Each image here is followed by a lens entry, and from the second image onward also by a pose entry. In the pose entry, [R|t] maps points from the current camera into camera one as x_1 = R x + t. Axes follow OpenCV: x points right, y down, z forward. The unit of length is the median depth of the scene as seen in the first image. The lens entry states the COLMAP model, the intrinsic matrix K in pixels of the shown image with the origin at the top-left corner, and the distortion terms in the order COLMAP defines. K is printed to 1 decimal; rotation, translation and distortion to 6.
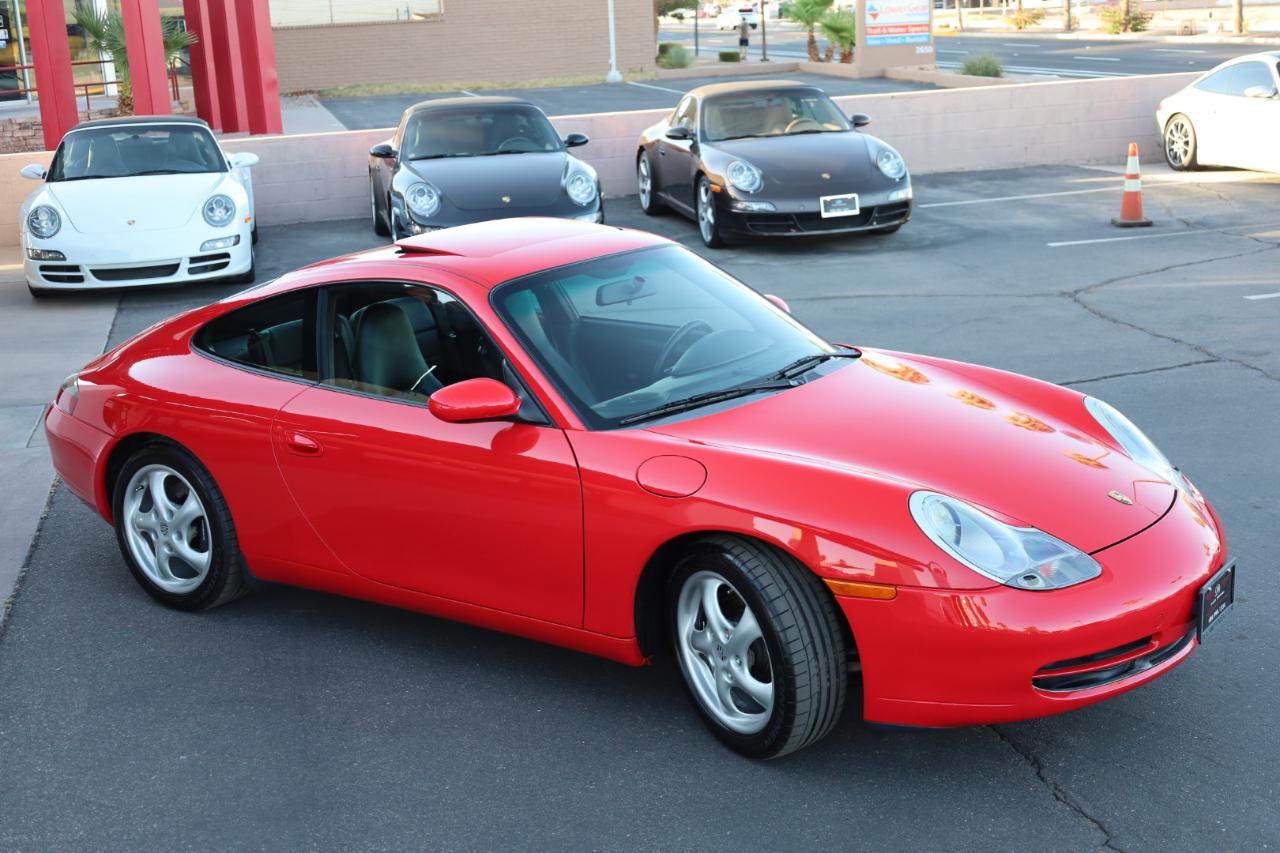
lens RADIAL K [[1745.3, 0, 644.9], [0, 1745.3, 433.8], [0, 0, 1]] dist [0.068614, 0.000000]
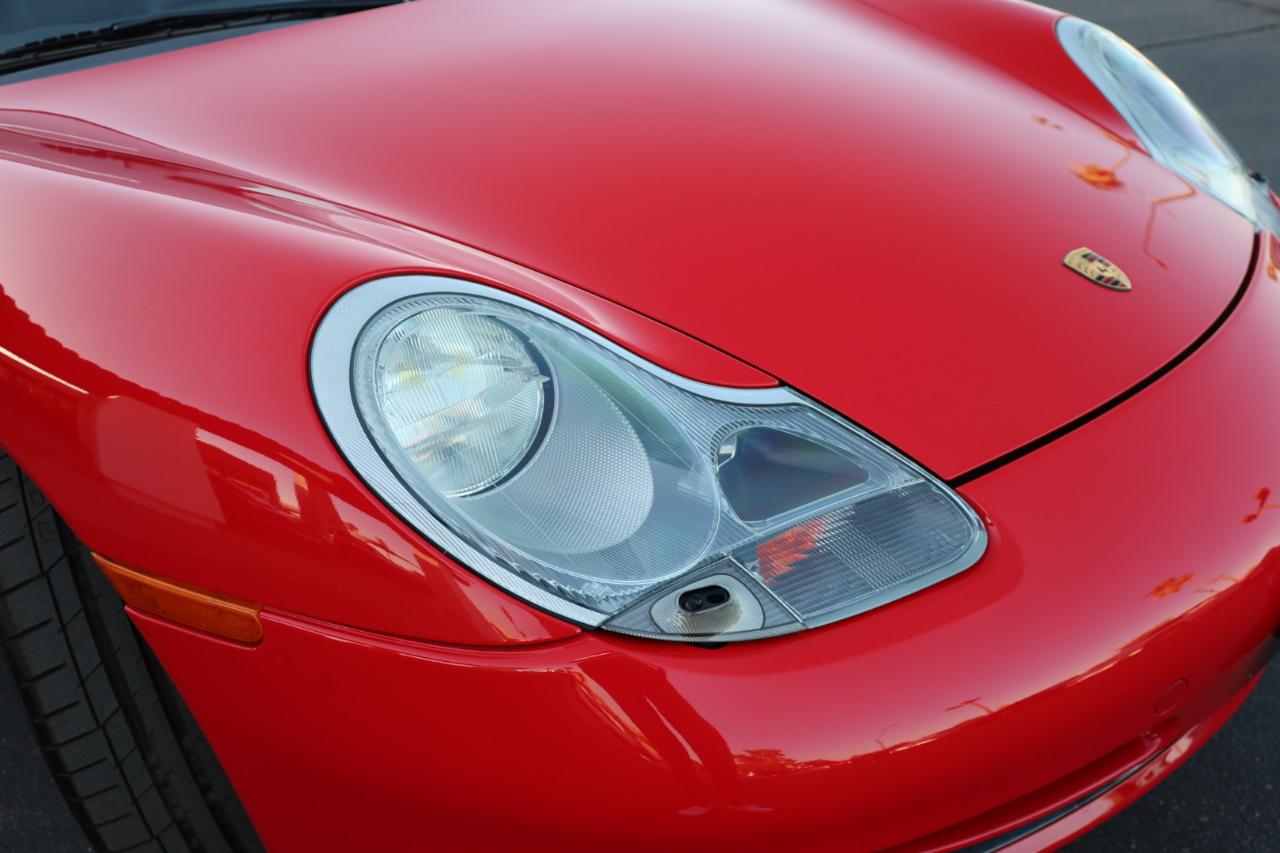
lens RADIAL K [[1103.7, 0, 651.8], [0, 1103.7, 412.6], [0, 0, 1]] dist [-0.001815, -0.018237]
pose [[0.985867, 0.020632, -0.166257, 0.214328], [0.019336, 0.971744, 0.235245, 0.010299], [0.166412, -0.235135, 0.957611, 0.745938]]
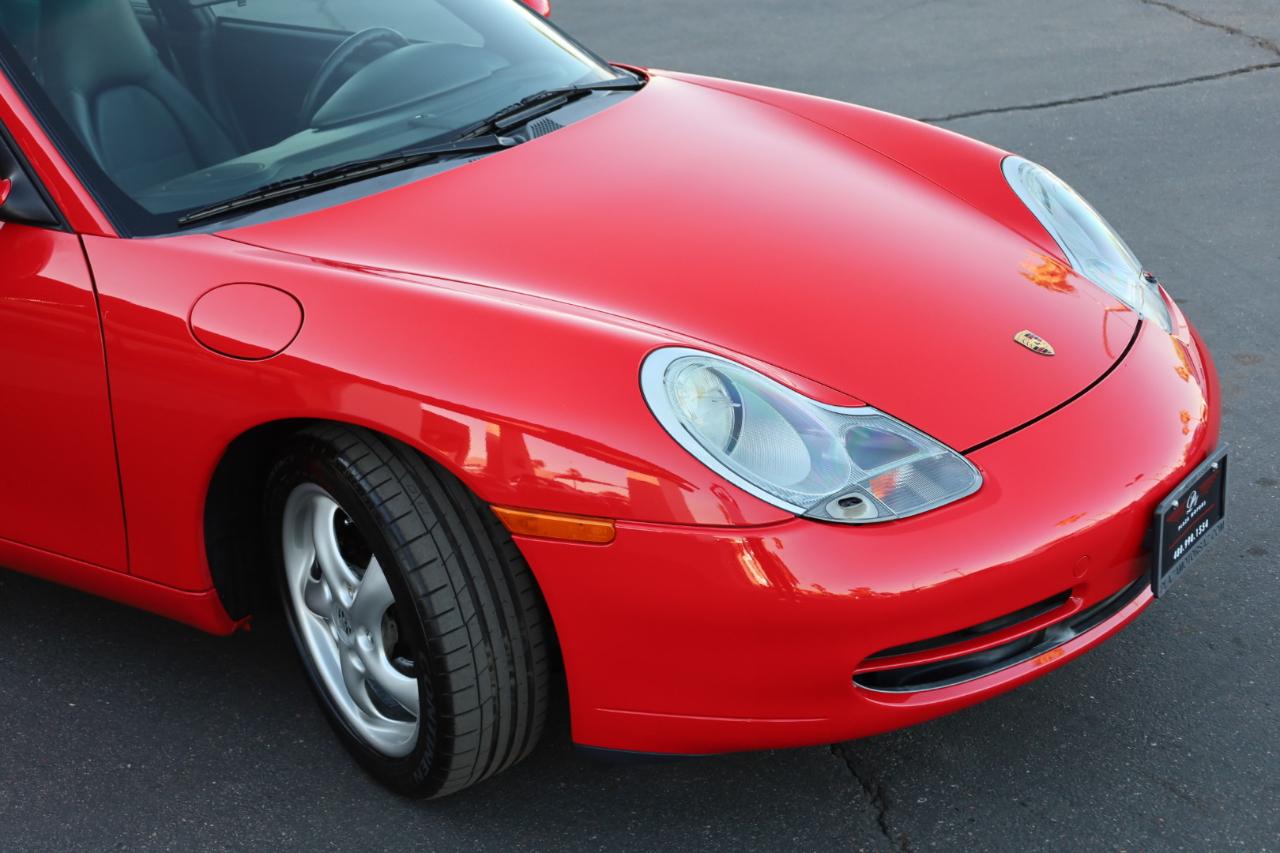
lens RADIAL K [[2326.0, 0, 632.0], [0, 2326.0, 418.1], [0, 0, 1]] dist [0.018981, 0.000000]
pose [[0.999897, -0.012975, 0.006207, 0.129143], [0.012118, 0.992396, 0.122486, -0.033966], [-0.007749, -0.122398, 0.992451, 0.227681]]
